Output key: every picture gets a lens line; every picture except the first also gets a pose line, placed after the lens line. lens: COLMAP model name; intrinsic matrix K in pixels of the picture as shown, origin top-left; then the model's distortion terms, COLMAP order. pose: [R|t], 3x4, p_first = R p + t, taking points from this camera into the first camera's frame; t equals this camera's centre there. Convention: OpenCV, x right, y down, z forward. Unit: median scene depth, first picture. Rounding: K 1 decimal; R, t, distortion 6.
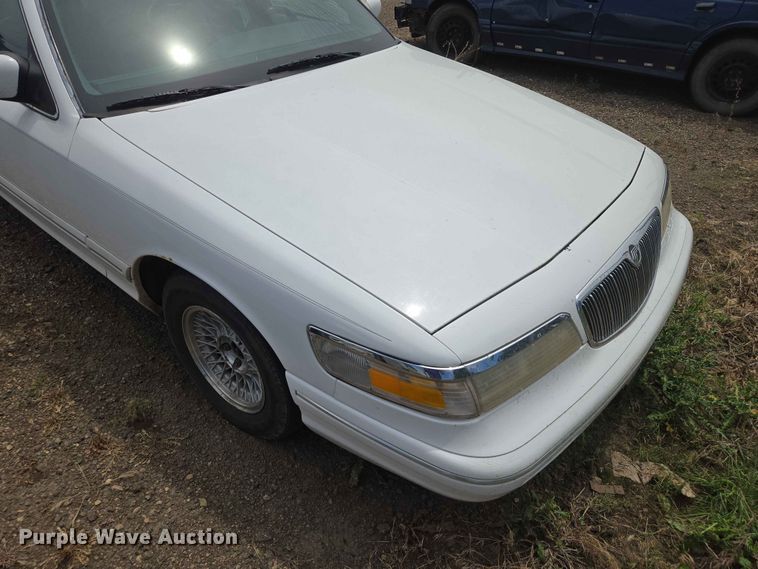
lens RADIAL K [[506.2, 0, 380.2], [0, 506.2, 287.2], [0, 0, 1]] dist [0.062658, -0.053586]
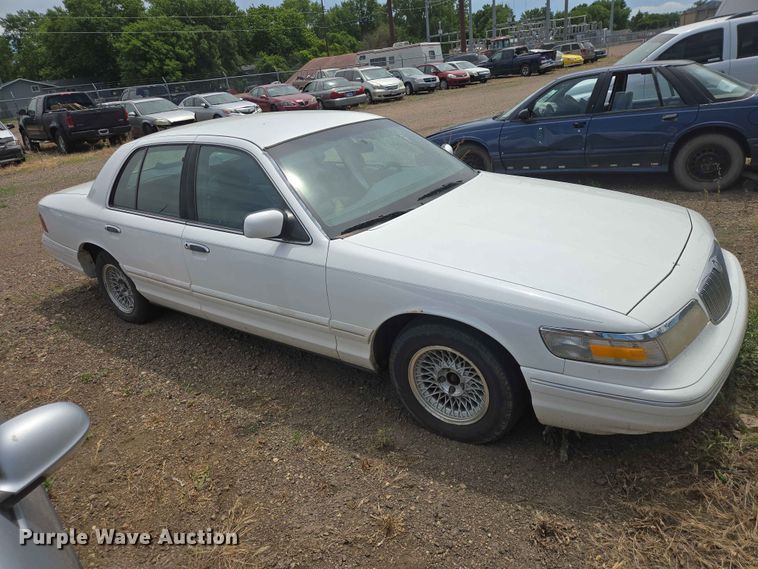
lens RADIAL K [[506.2, 0, 378.8], [0, 506.2, 285.3], [0, 0, 1]] dist [0.062658, -0.053586]
pose [[0.988487, -0.149730, 0.021794, -0.476482], [0.150373, 0.956139, -0.251368, 0.199308], [0.016799, 0.251751, 0.967646, -0.424716]]
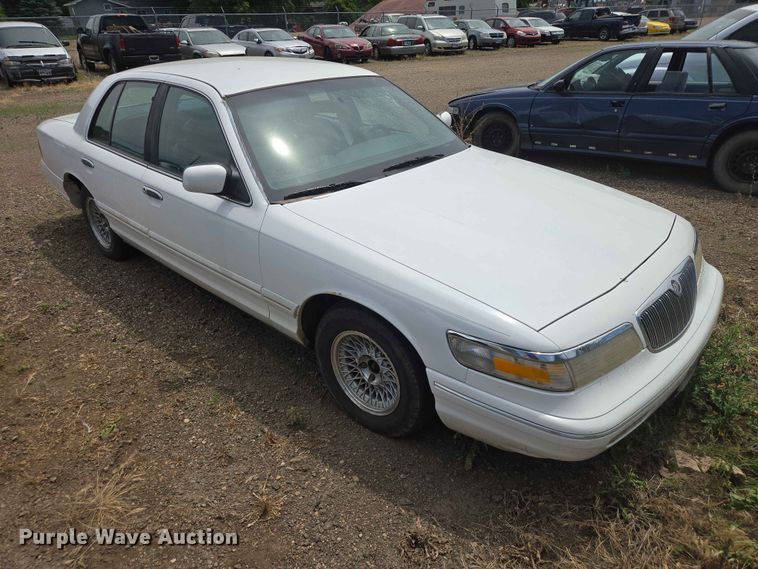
lens RADIAL K [[506.2, 0, 378.3], [0, 506.2, 285.9], [0, 0, 1]] dist [0.062658, -0.053586]
pose [[0.997593, -0.017848, -0.067008, -0.175257], [0.005920, 0.984702, -0.174145, 0.146896], [0.069091, 0.173329, 0.982437, -0.344954]]
